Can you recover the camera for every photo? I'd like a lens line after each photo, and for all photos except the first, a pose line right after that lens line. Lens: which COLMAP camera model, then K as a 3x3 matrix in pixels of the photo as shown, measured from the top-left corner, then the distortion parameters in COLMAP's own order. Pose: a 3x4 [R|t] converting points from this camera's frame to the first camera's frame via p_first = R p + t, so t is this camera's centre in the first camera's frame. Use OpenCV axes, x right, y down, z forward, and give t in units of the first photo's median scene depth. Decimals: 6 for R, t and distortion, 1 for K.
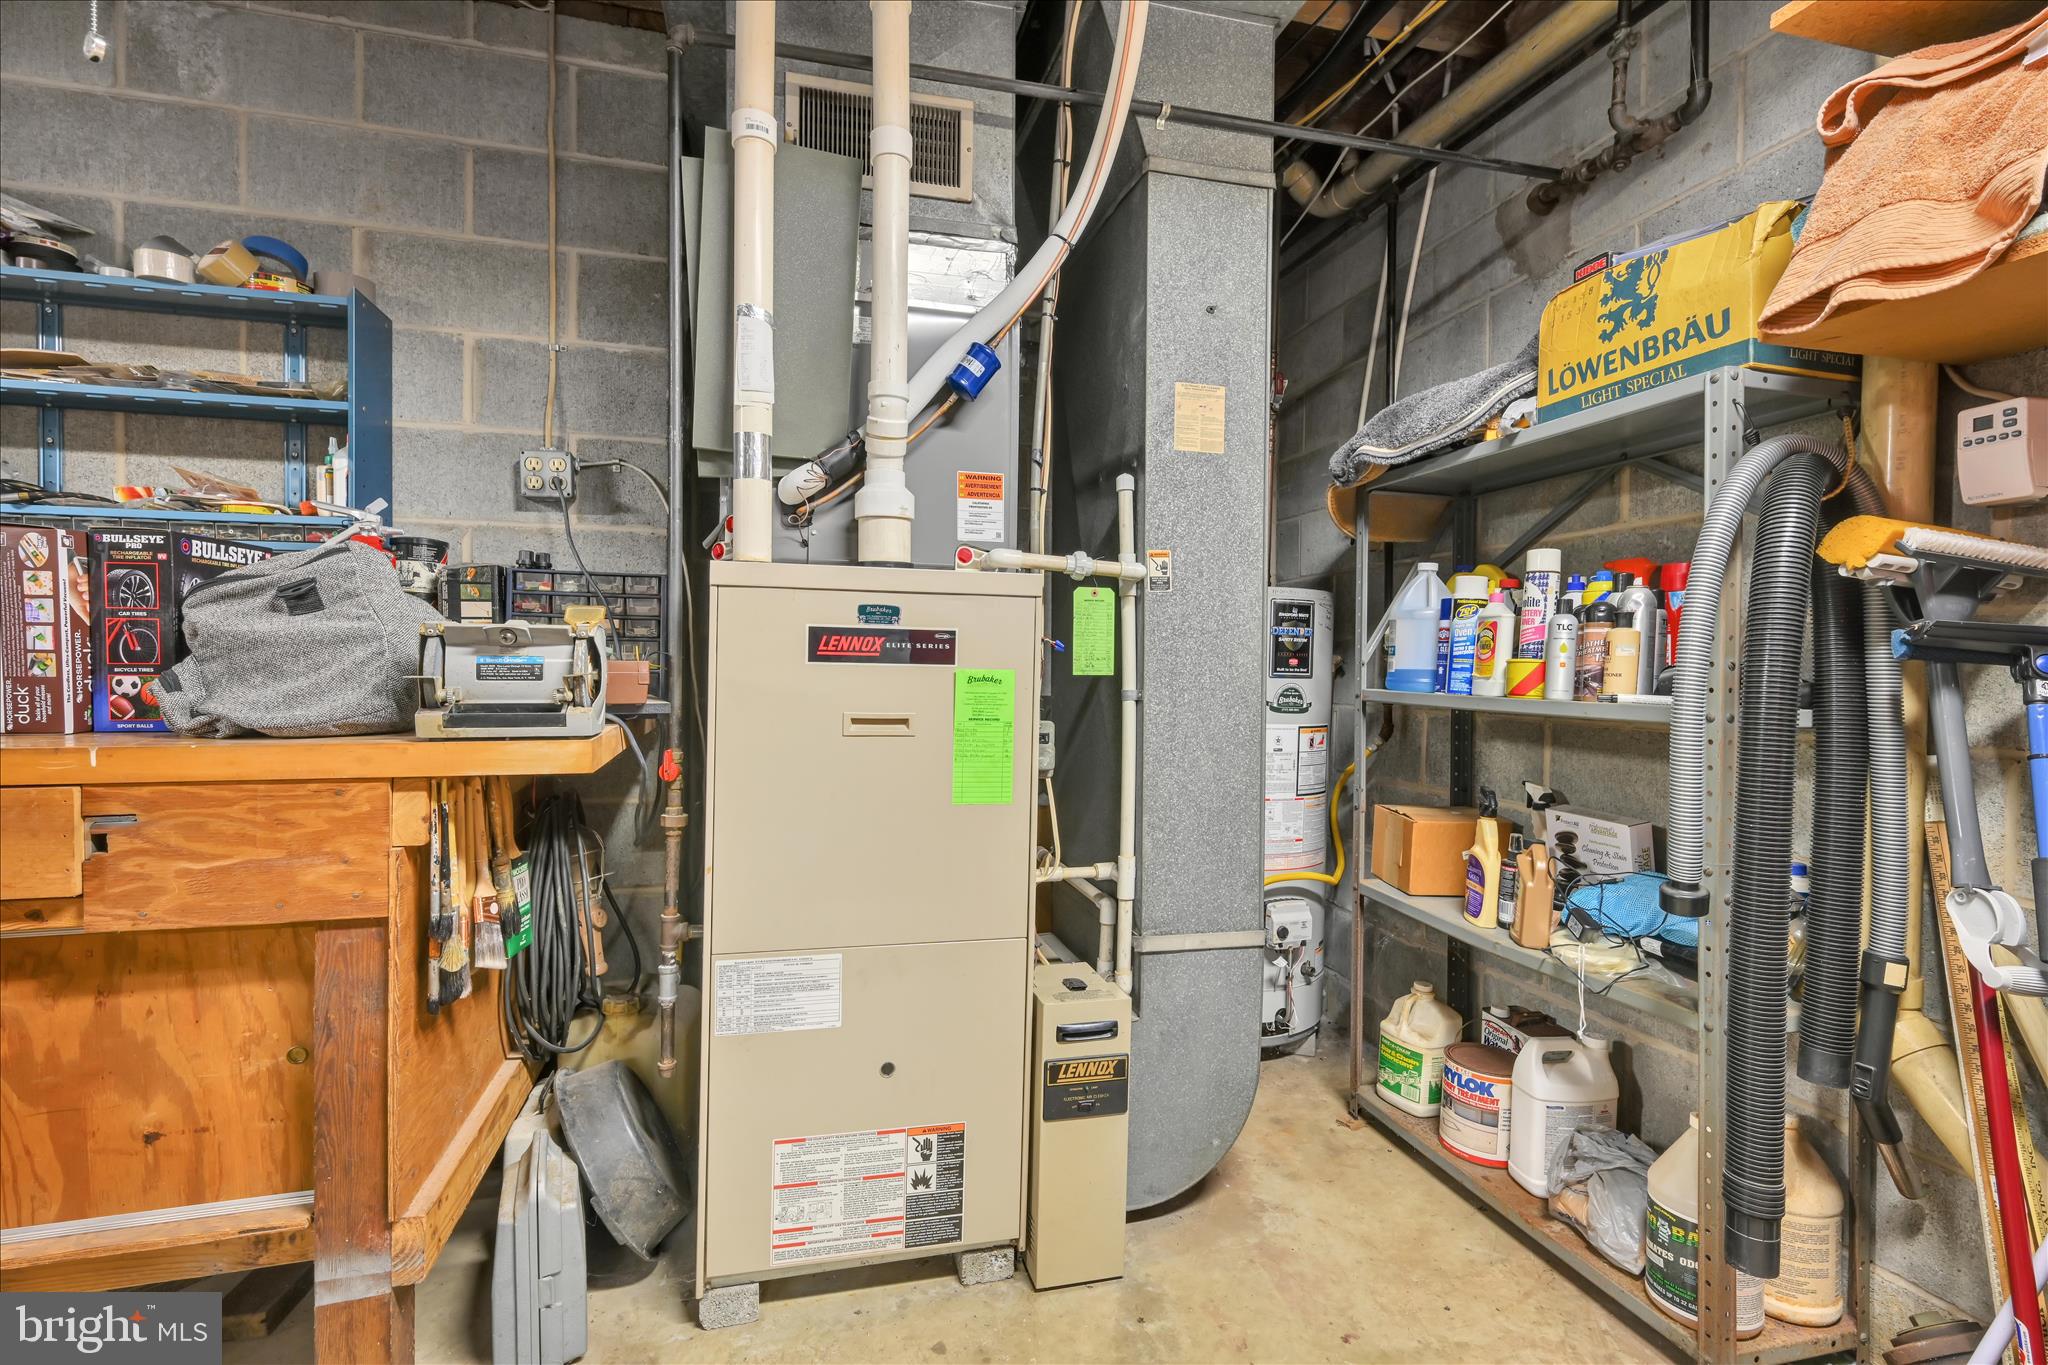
lens RADIAL K [[947.7, 0, 1023.6], [0, 947.7, 682.4], [0, 0, 1]] dist [0.000621, -0.000038]
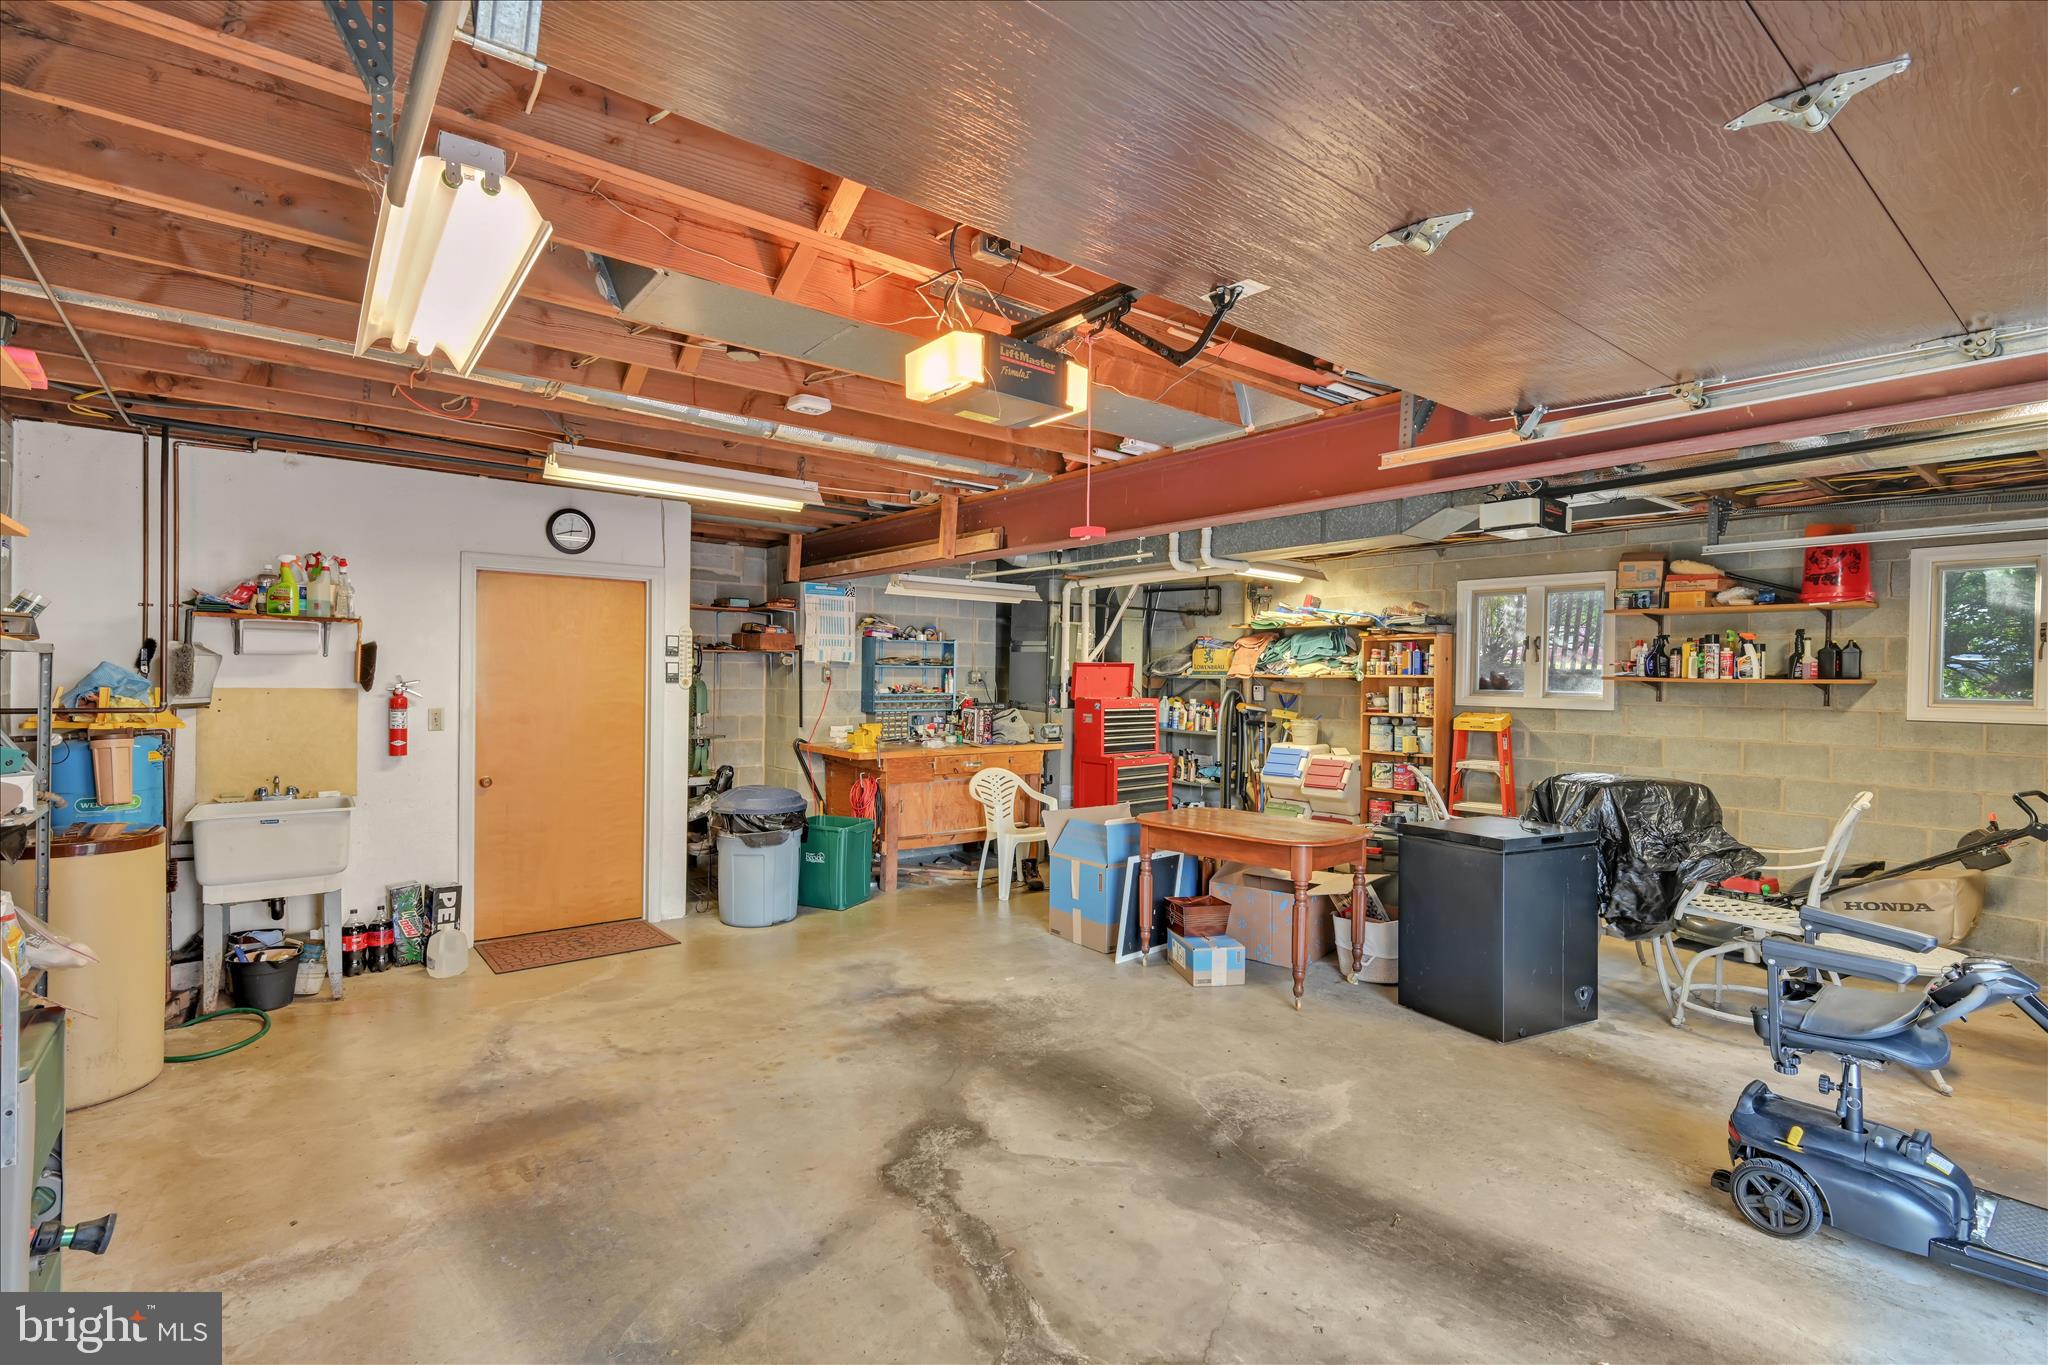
lens RADIAL K [[947.7, 0, 1023.4], [0, 947.7, 682.4], [0, 0, 1]] dist [0.000621, -0.000038]
pose [[0.920843, 0.000867, 0.389932, -2.204082], [0.001479, 0.999983, -0.005718, -0.209820], [-0.389931, 0.005842, 0.920826, -3.214146]]
